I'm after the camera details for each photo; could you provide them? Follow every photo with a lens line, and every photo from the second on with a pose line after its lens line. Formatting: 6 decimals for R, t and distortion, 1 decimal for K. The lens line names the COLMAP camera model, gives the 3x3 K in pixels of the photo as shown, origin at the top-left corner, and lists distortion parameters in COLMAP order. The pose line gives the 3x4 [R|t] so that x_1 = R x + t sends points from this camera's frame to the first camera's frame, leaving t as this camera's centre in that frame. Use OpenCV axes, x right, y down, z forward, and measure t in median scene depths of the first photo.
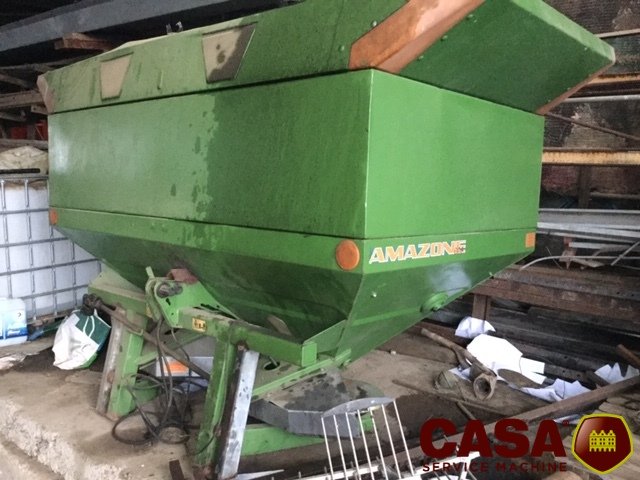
lens RADIAL K [[575.0, 0, 320.0], [0, 575.0, 240.0], [0, 0, 1]] dist [0.094114, -0.196249]
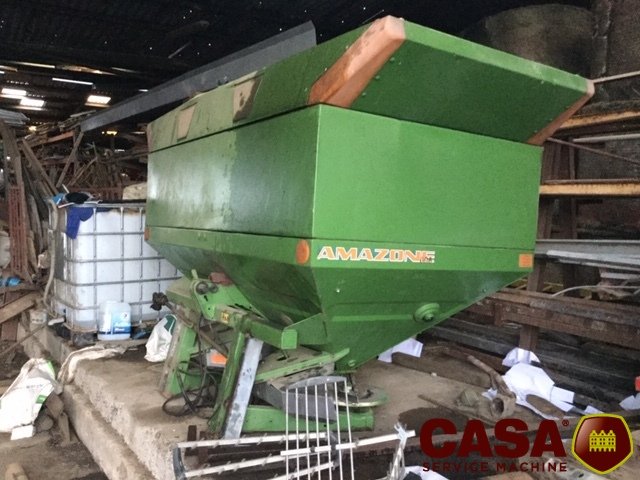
lens RADIAL K [[575.0, 0, 320.0], [0, 575.0, 240.0], [0, 0, 1]] dist [0.094114, -0.196249]
pose [[0.964794, 0.027086, -0.261607, 0.265916], [-0.049885, 0.995473, -0.080906, 0.064551], [0.258231, 0.091108, 0.961778, -0.119178]]
